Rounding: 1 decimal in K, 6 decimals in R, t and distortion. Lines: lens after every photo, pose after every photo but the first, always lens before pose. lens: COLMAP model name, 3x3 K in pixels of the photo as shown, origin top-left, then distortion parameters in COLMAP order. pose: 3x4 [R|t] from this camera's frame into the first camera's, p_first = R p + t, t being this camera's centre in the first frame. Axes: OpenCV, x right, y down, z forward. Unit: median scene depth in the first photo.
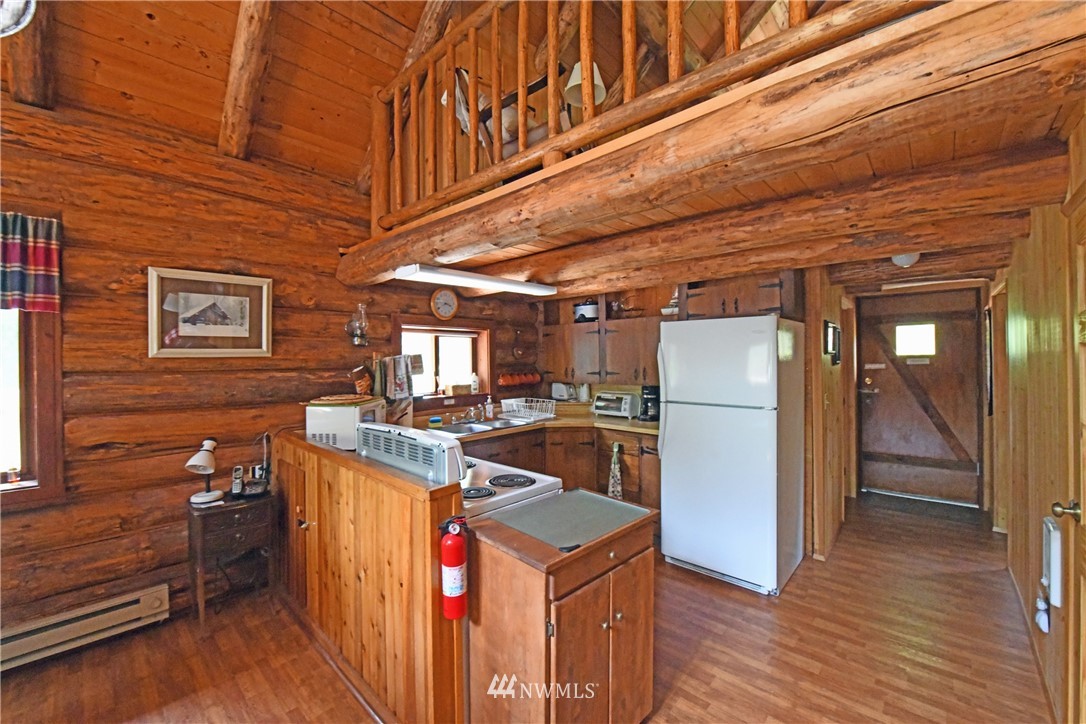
lens RADIAL K [[432.8, 0, 546.1], [0, 432.8, 359.8], [0, 0, 1]] dist [-0.014518, -0.002130]
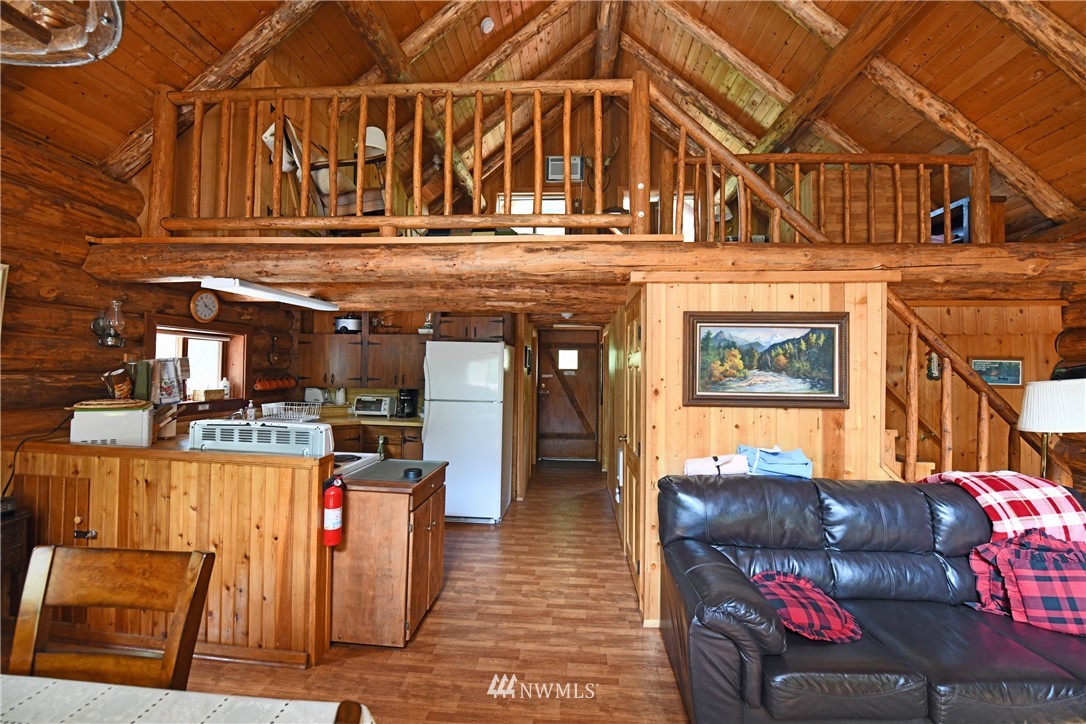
lens RADIAL K [[432.8, 0, 546.1], [0, 432.8, 359.8], [0, 0, 1]] dist [-0.014518, -0.002130]
pose [[0.781738, 0.034740, 0.622638, -0.280806], [-0.023518, 0.999379, -0.026233, -0.002254], [-0.623163, 0.005865, 0.782070, -0.285923]]
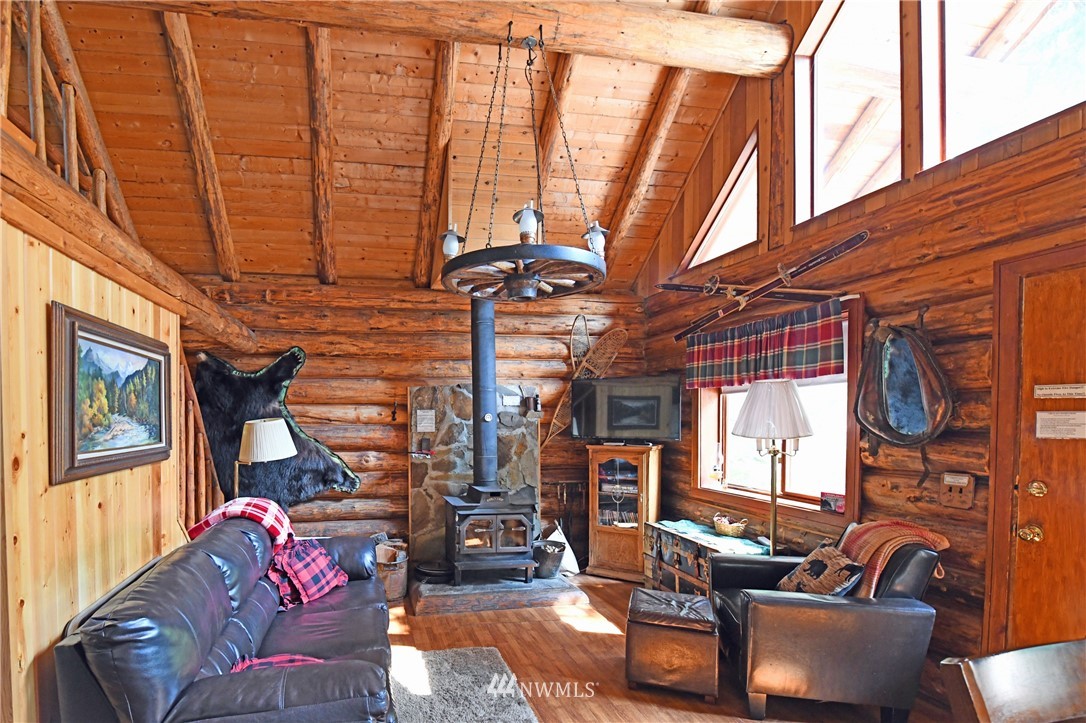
lens RADIAL K [[517.4, 0, 439.4], [0, 517.4, 432.8], [0, 0, 1]] dist [-0.020432, -0.000534]
pose [[-0.781327, -0.004439, 0.624106, -0.170519], [0.013021, 0.999641, 0.023411, -0.000229], [-0.623986, 0.026418, -0.780989, 0.344506]]
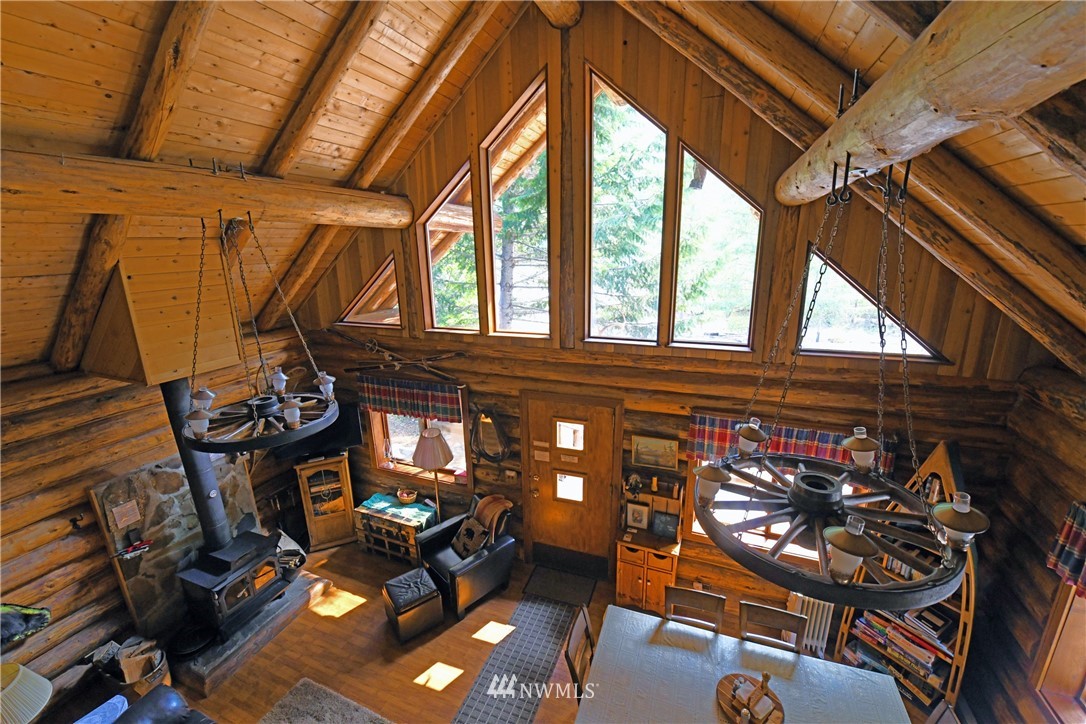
lens RADIAL K [[432.8, 0, 546.1], [0, 432.8, 359.8], [0, 0, 1]] dist [-0.014518, -0.002130]
pose [[-0.933831, 0.119210, -0.337267, 0.055724], [0.028779, 0.964818, 0.261340, -0.714434], [0.356555, 0.234341, -0.904407, 0.597070]]
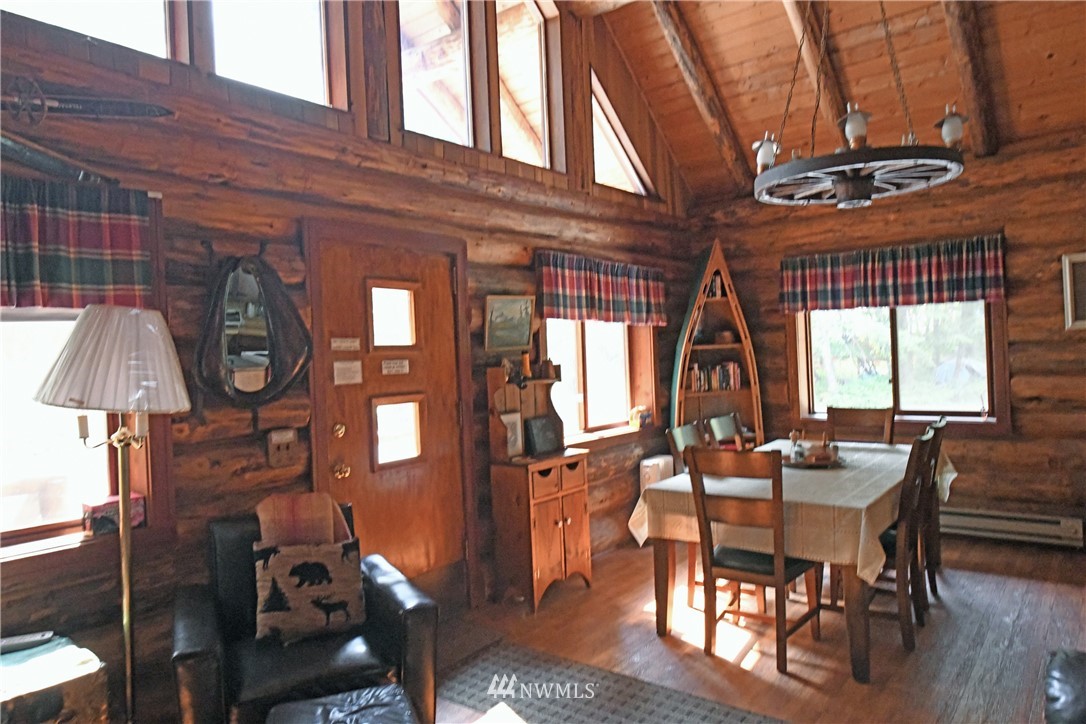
lens RADIAL K [[714.8, 0, 543.0], [0, 714.8, 362.0], [0, 0, 1]] dist [-0.005214, 0.000773]
pose [[0.067775, 0.016743, -0.997560, 0.763538], [0.040846, 0.998974, 0.019542, -0.010703], [0.996864, -0.042071, 0.067022, -0.479112]]
